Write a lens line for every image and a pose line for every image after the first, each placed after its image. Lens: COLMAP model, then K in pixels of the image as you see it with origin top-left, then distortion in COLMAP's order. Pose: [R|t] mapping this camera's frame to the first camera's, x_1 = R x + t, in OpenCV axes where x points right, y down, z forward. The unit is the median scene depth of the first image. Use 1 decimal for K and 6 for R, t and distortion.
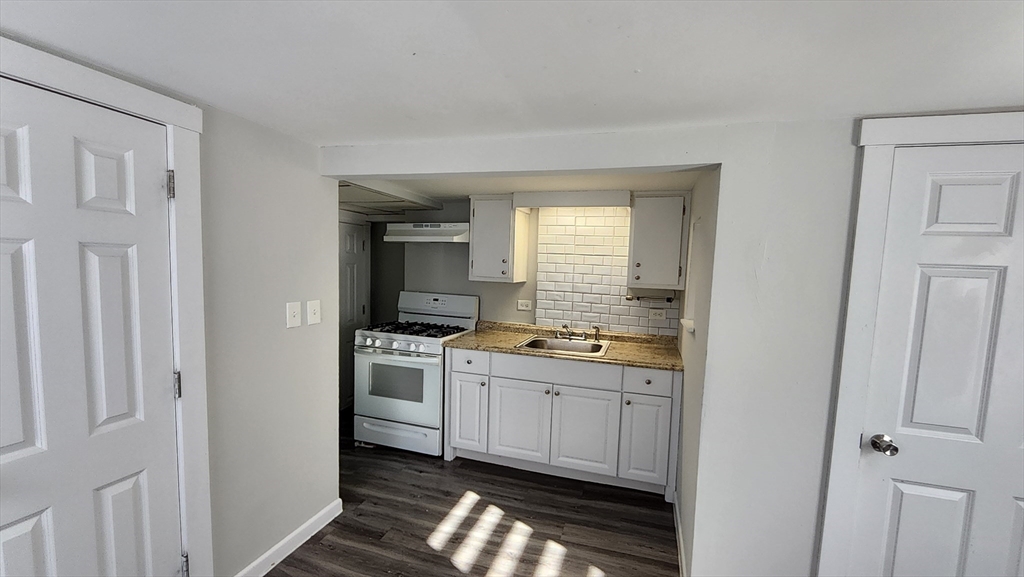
lens RADIAL K [[402.5, 0, 515.9], [0, 402.5, 297.9], [0, 0, 1]] dist [-0.001748, 0.000092]
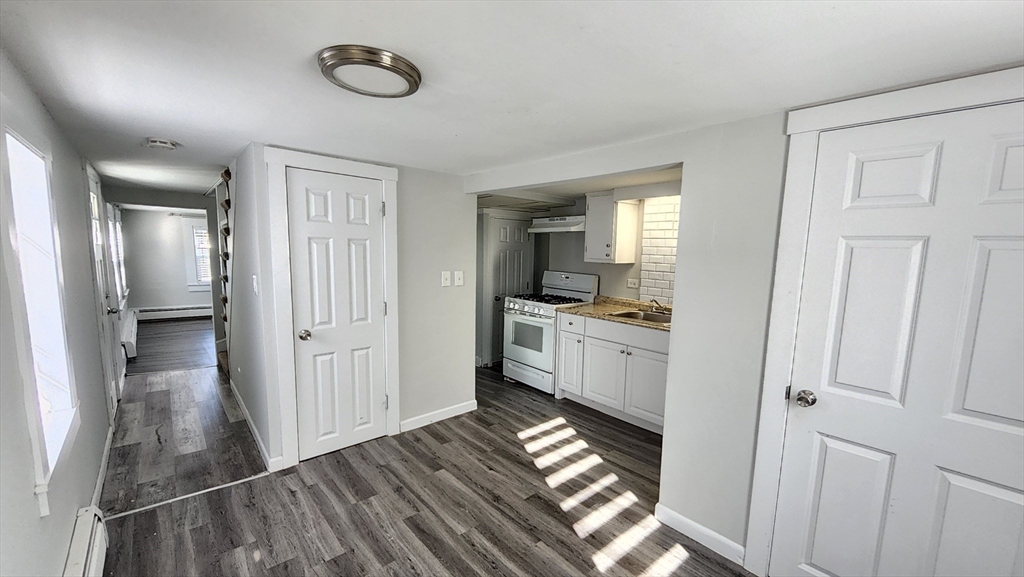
lens RADIAL K [[402.5, 0, 515.9], [0, 402.5, 297.9], [0, 0, 1]] dist [-0.001748, 0.000092]
pose [[0.849144, 0.048102, -0.525966, 0.395891], [-0.035319, 0.998786, 0.034324, 0.036052], [0.526979, -0.010570, 0.849813, -0.188129]]
